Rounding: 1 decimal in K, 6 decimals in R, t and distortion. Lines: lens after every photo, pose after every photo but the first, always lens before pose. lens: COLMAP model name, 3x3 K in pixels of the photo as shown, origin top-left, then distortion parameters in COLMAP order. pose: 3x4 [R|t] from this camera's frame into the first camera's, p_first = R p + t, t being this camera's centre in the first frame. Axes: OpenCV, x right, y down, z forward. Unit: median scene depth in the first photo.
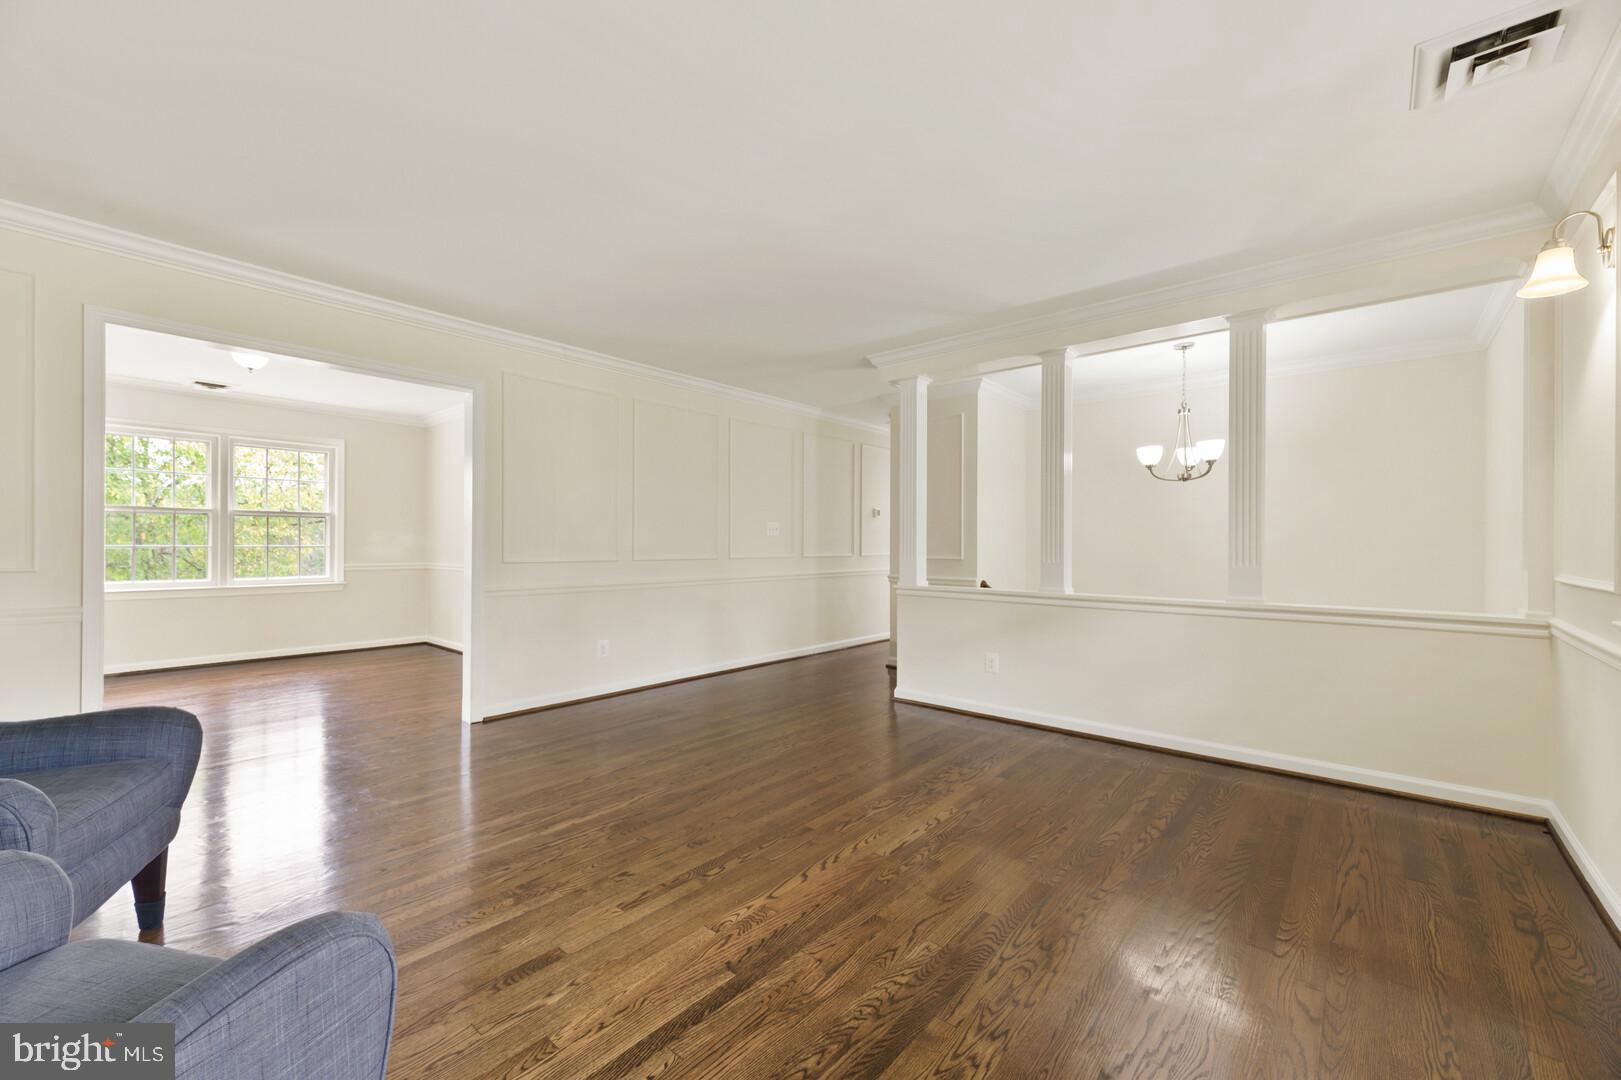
lens RADIAL K [[652.9, 0, 809.9], [0, 652.9, 547.8], [0, 0, 1]] dist [0.001260, 0.000375]
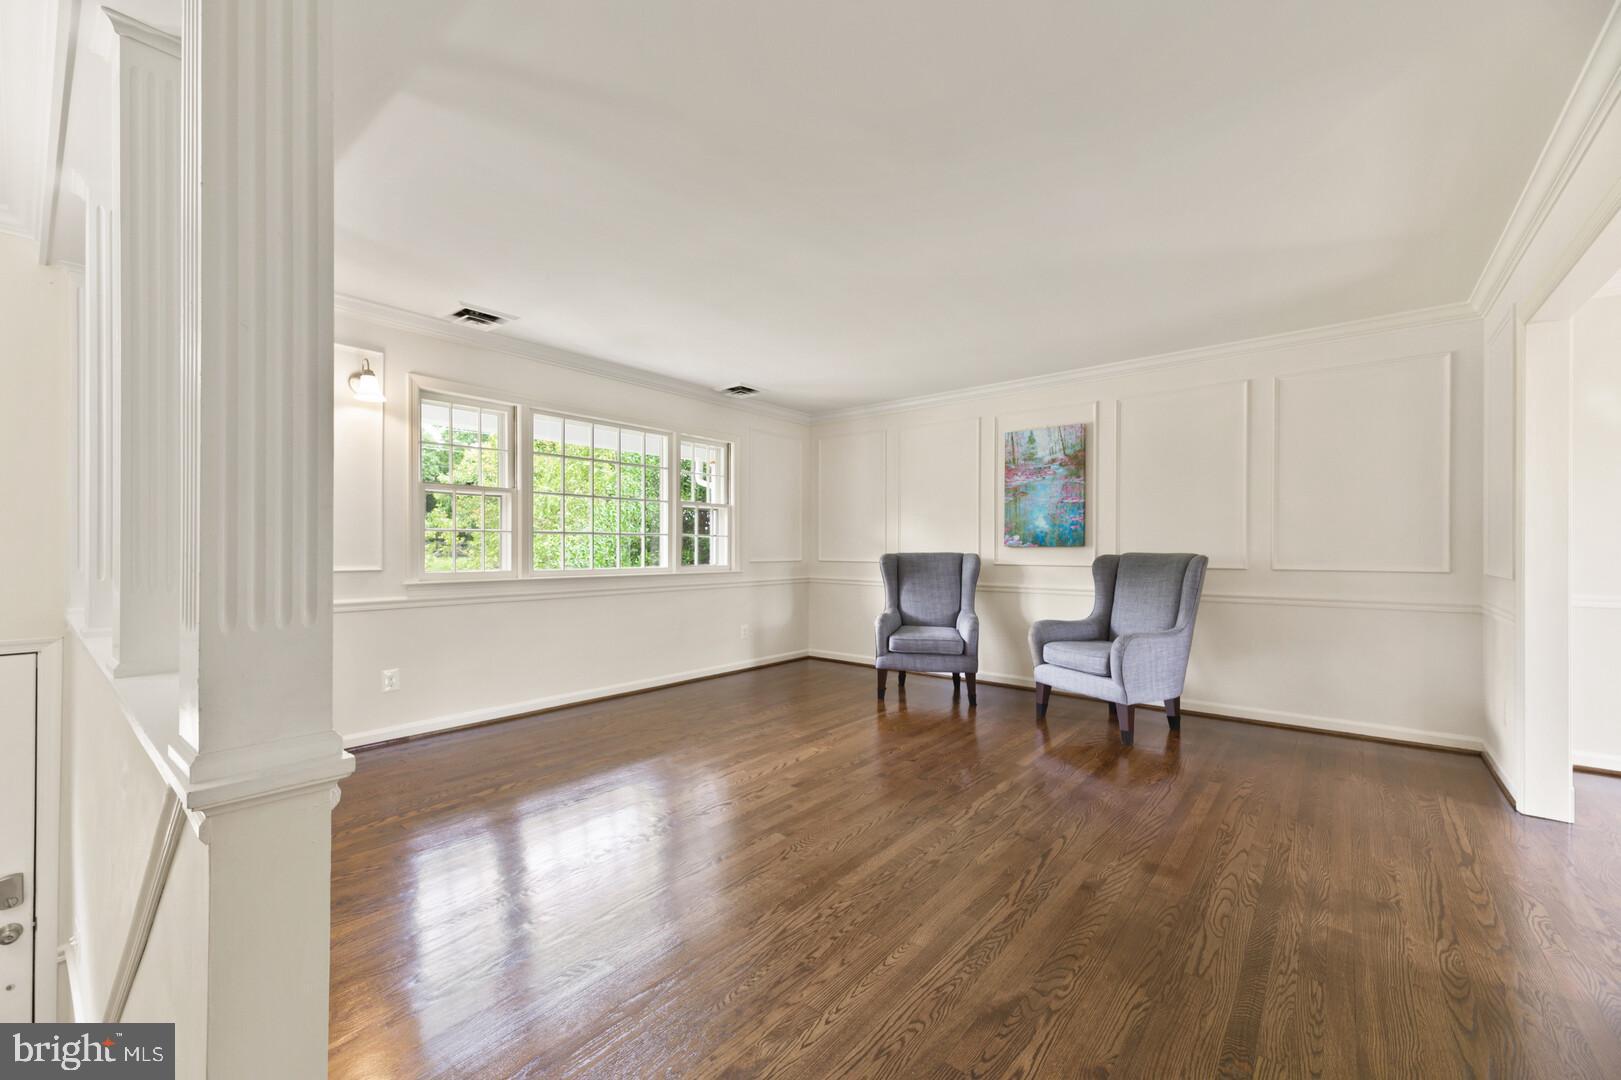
lens RADIAL K [[652.9, 0, 809.9], [0, 652.9, 547.8], [0, 0, 1]] dist [0.001260, 0.000375]
pose [[-0.999884, -0.006227, -0.013890, -0.011354], [-0.006204, 0.999979, -0.001679, -0.006225], [0.013900, -0.001593, -0.999902, 2.189417]]
